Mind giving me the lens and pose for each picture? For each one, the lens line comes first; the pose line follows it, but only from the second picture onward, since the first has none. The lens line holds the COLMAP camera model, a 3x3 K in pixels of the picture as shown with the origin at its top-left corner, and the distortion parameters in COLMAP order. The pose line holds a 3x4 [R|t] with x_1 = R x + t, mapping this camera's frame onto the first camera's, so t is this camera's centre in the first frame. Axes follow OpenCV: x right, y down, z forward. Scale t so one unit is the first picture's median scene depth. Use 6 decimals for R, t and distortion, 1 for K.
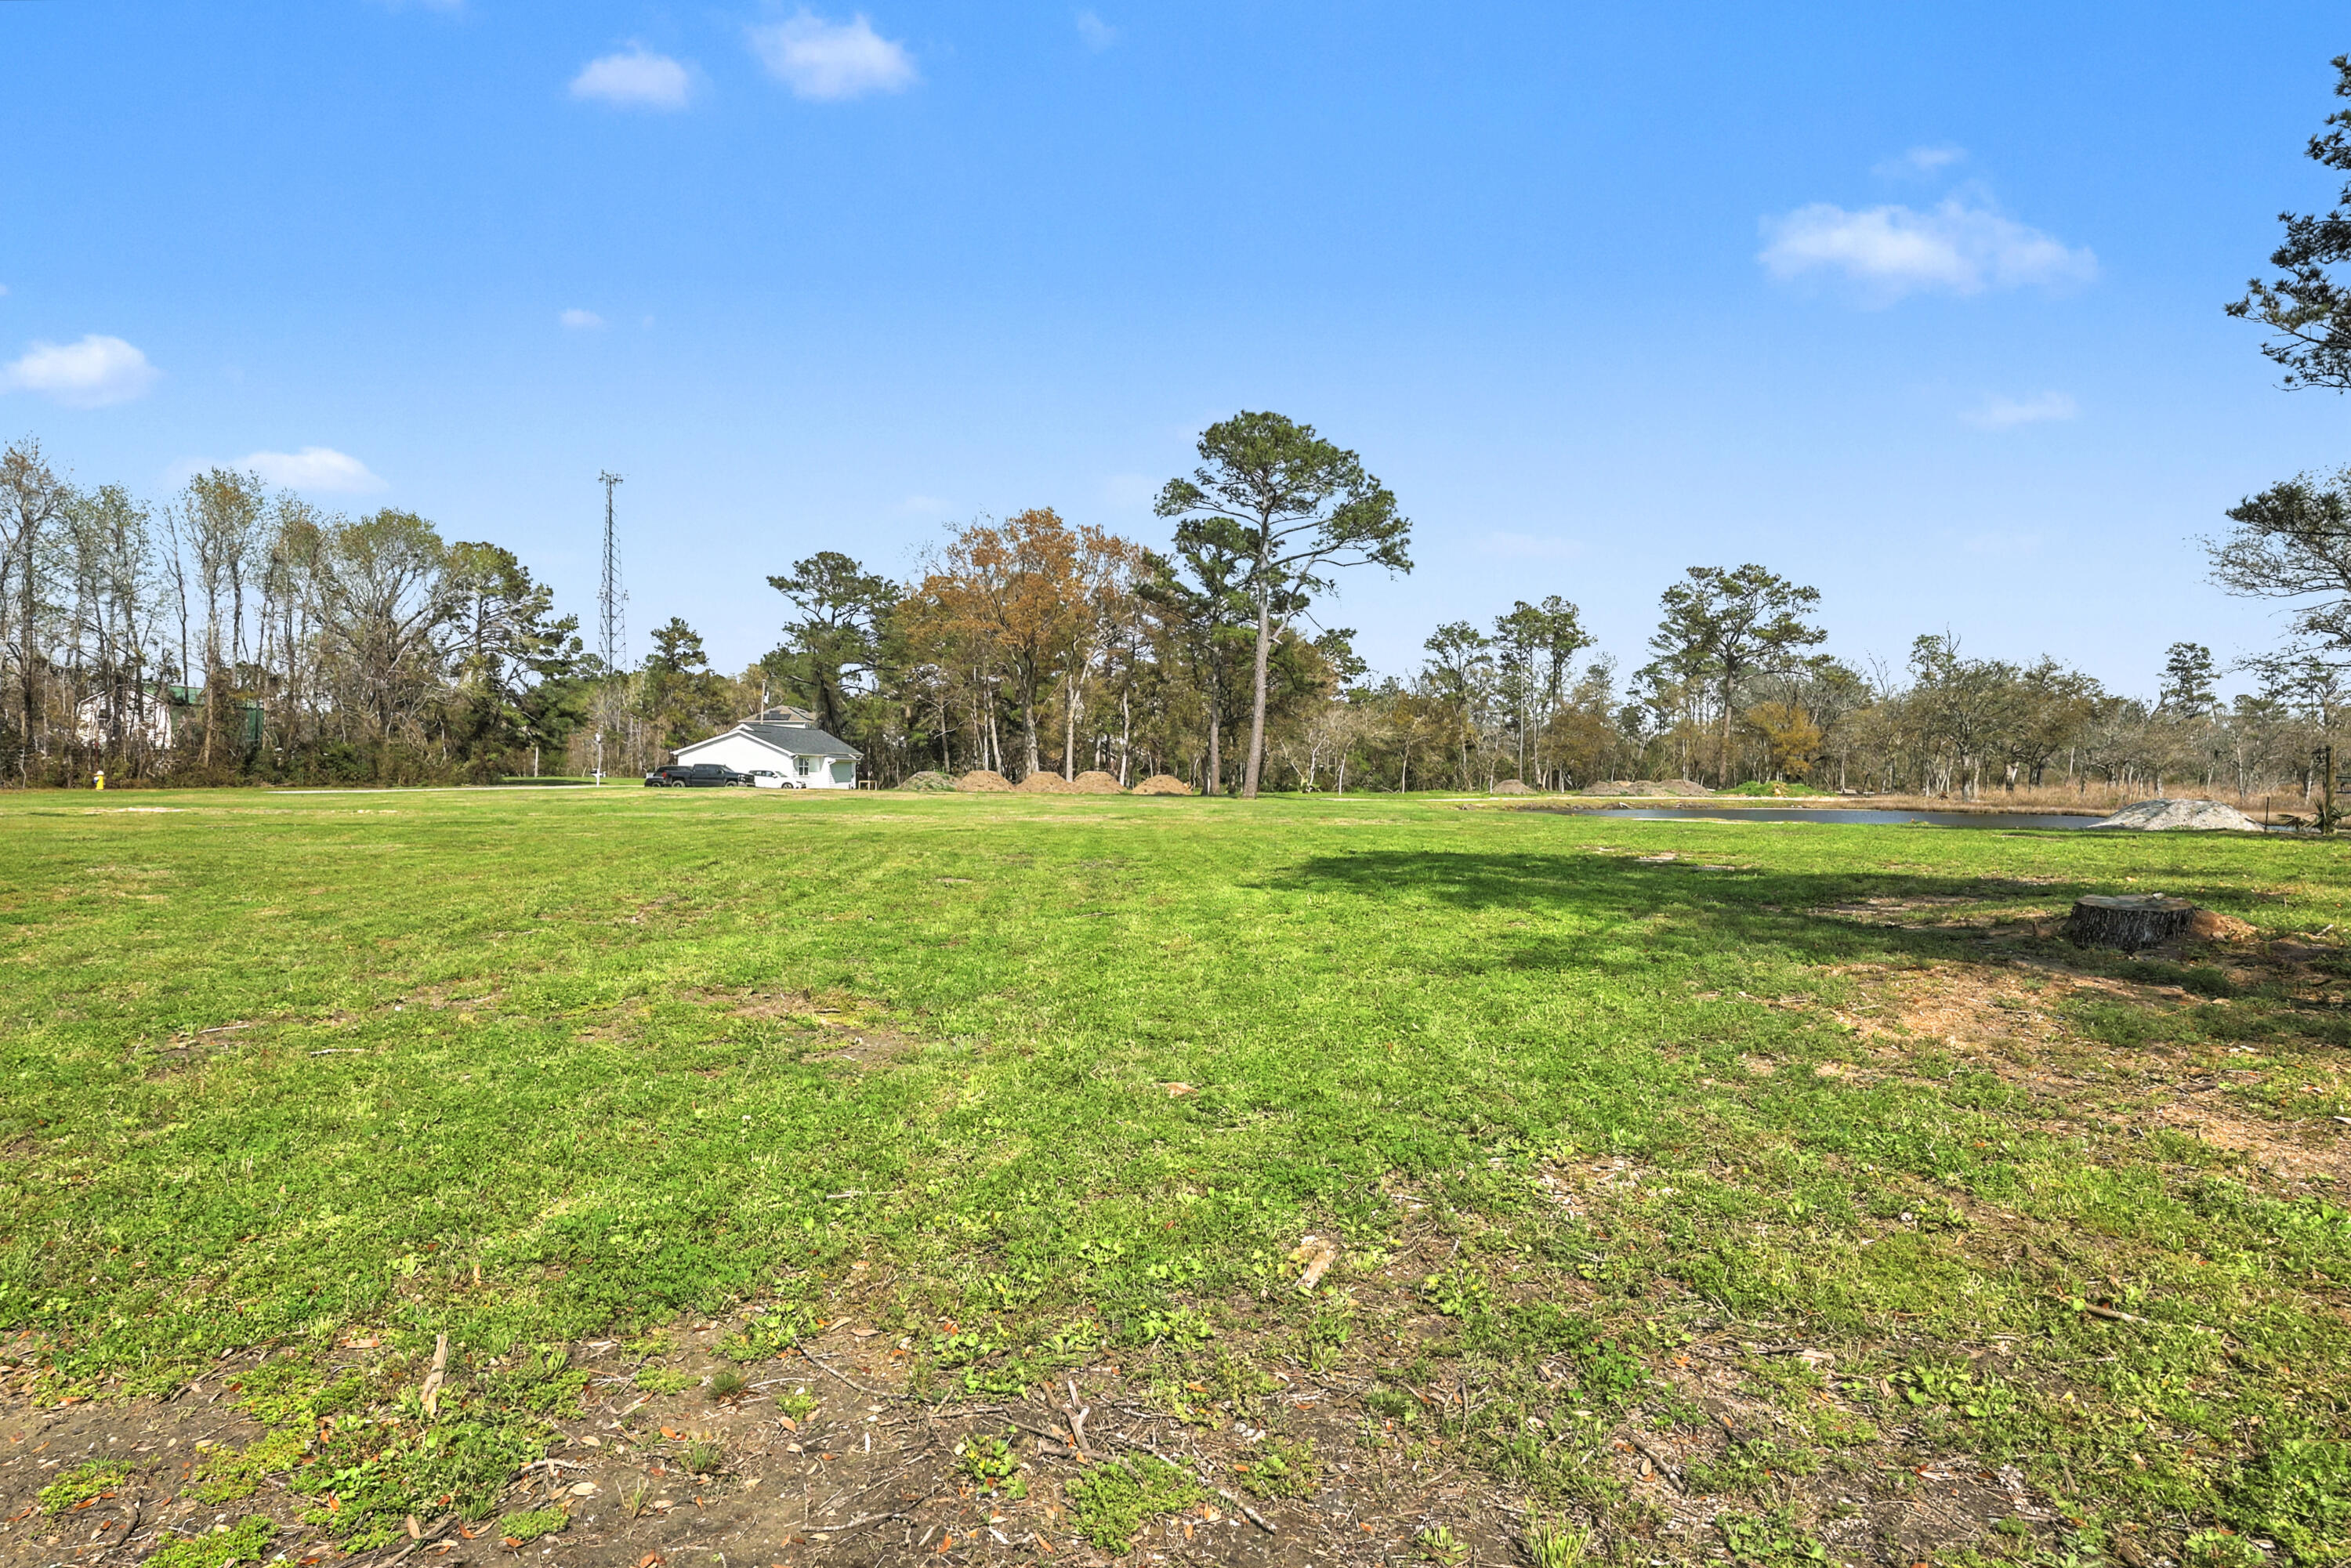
lens RADIAL K [[1393.4, 0, 1175.6], [0, 1393.4, 756.2], [0, 0, 1]] dist [-0.001129, 0.000132]
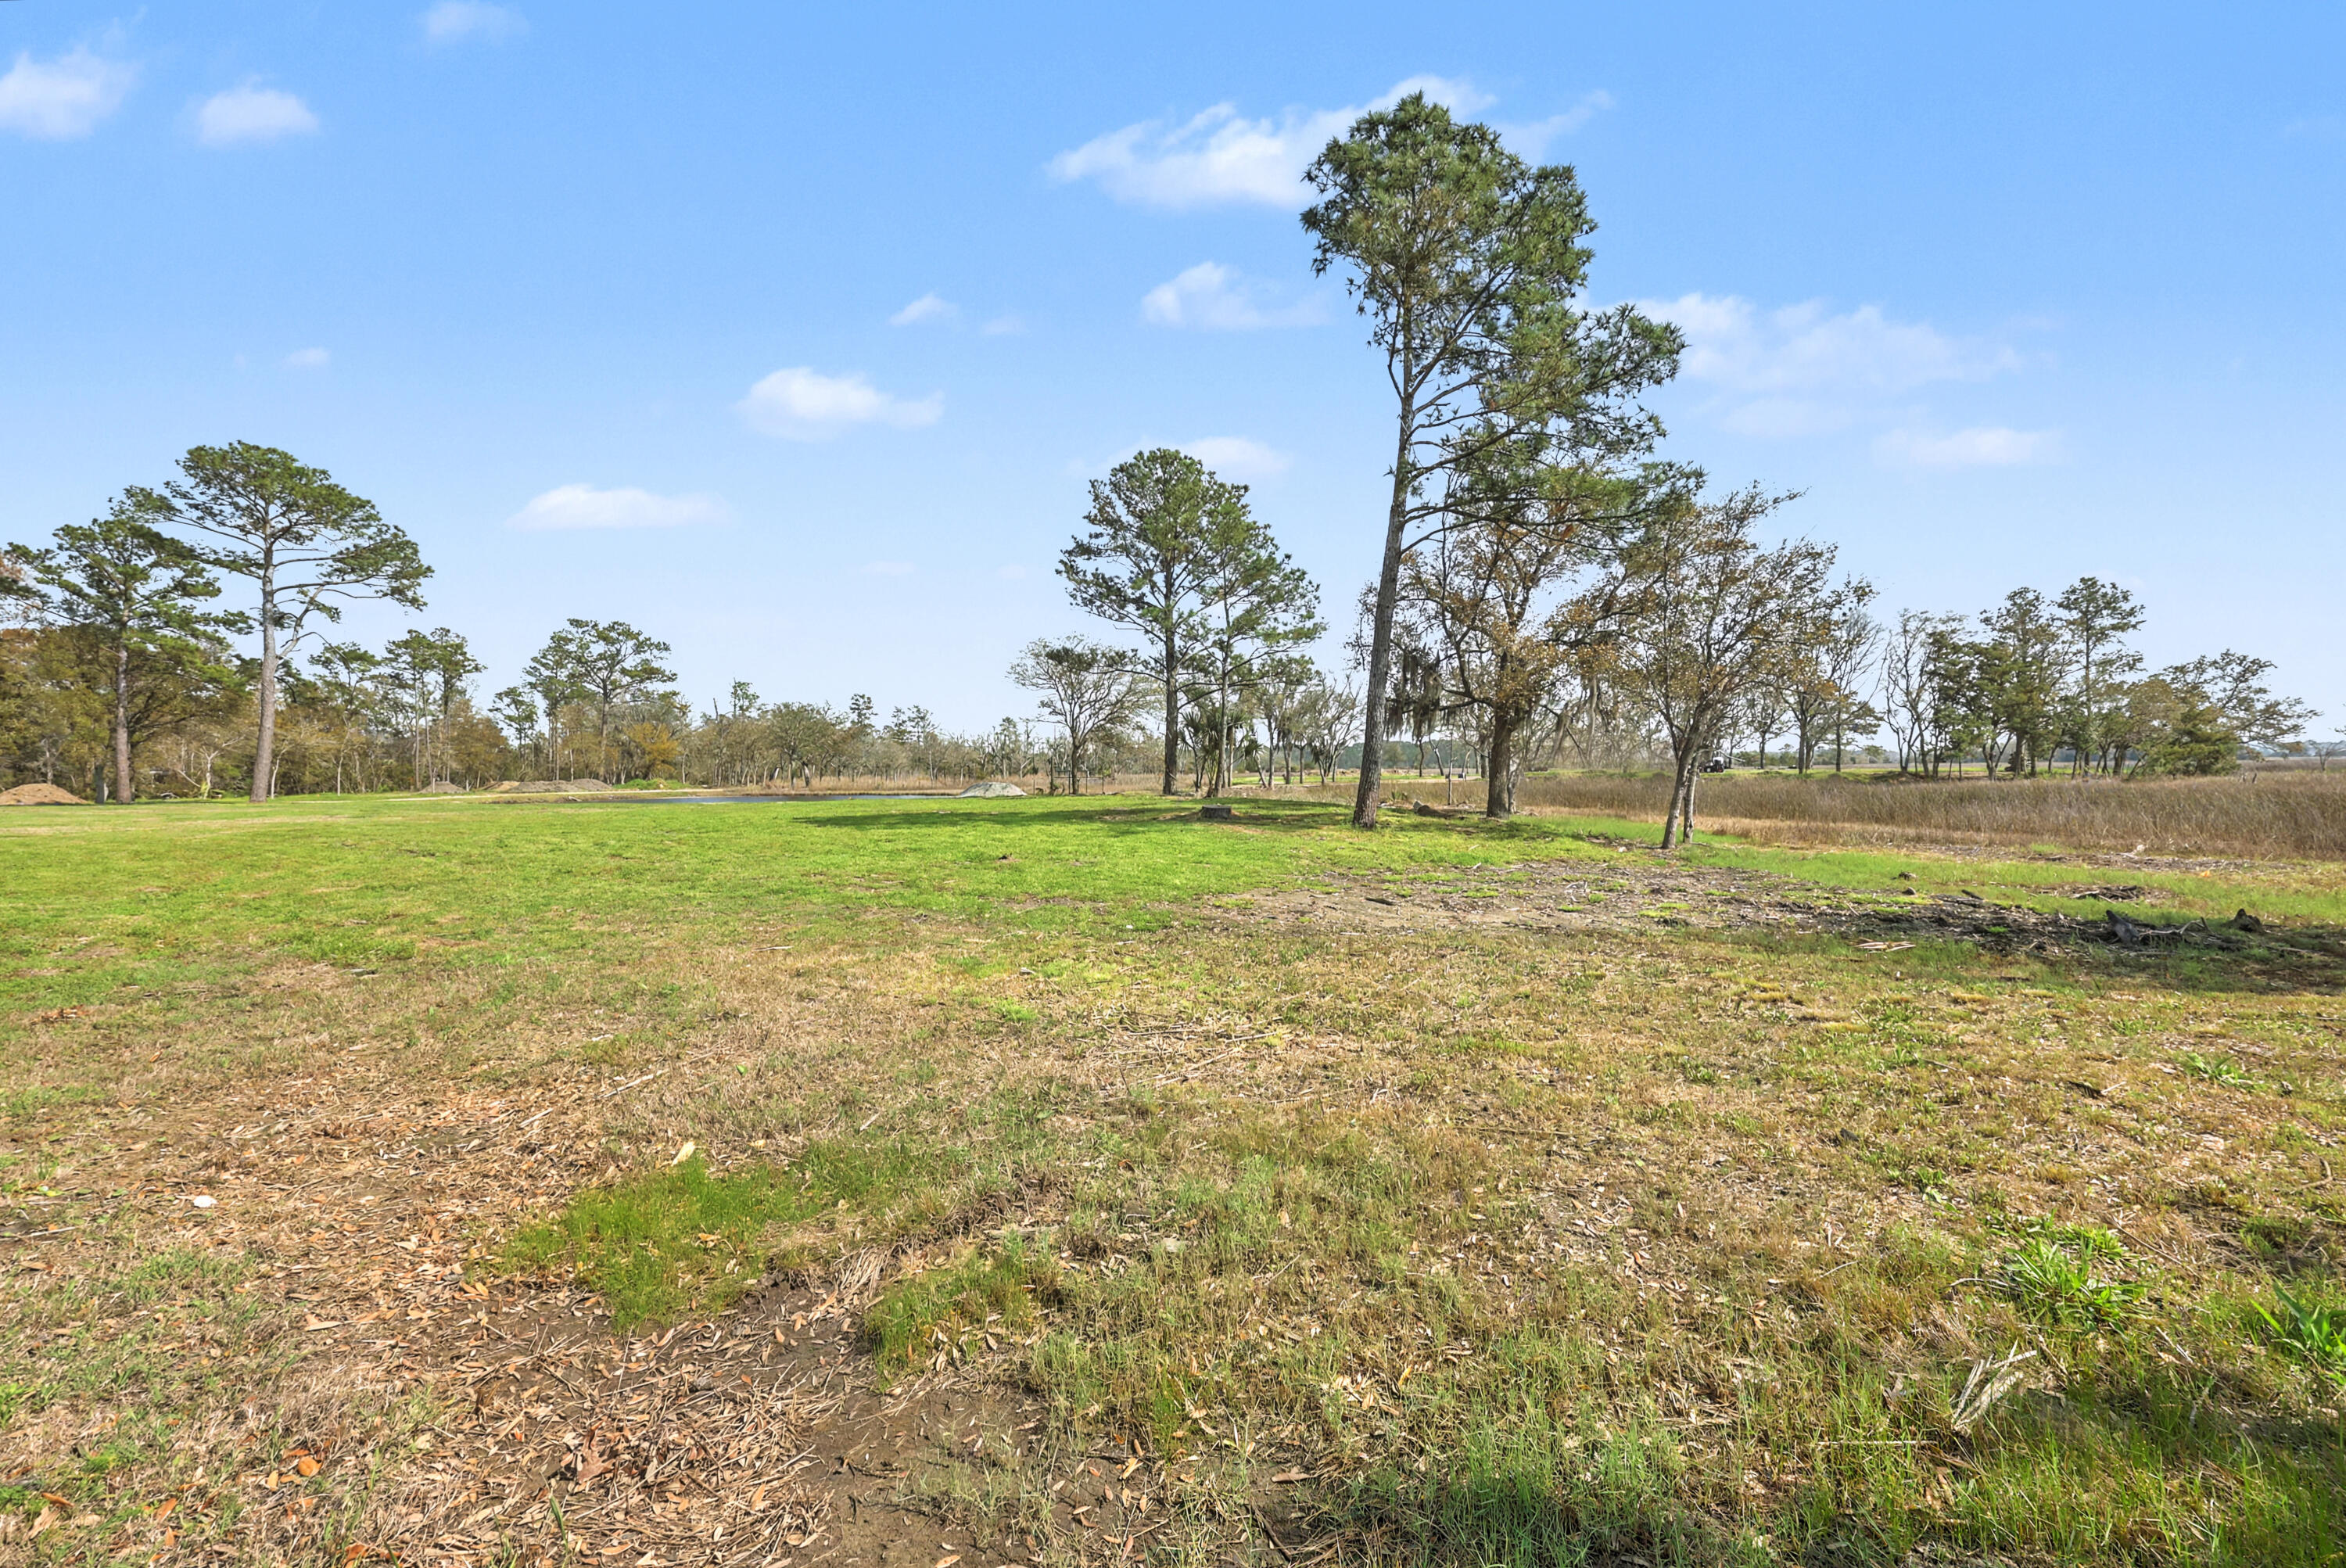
lens RADIAL K [[1197.8, 0, 1173.0], [0, 1197.8, 784.0], [0, 0, 1]] dist [-0.000841, -0.000234]
pose [[0.508560, -0.020411, 0.860784, -0.334982], [0.001502, 0.999739, 0.022818, -0.003651], [-0.861025, -0.010312, 0.508458, -0.074463]]
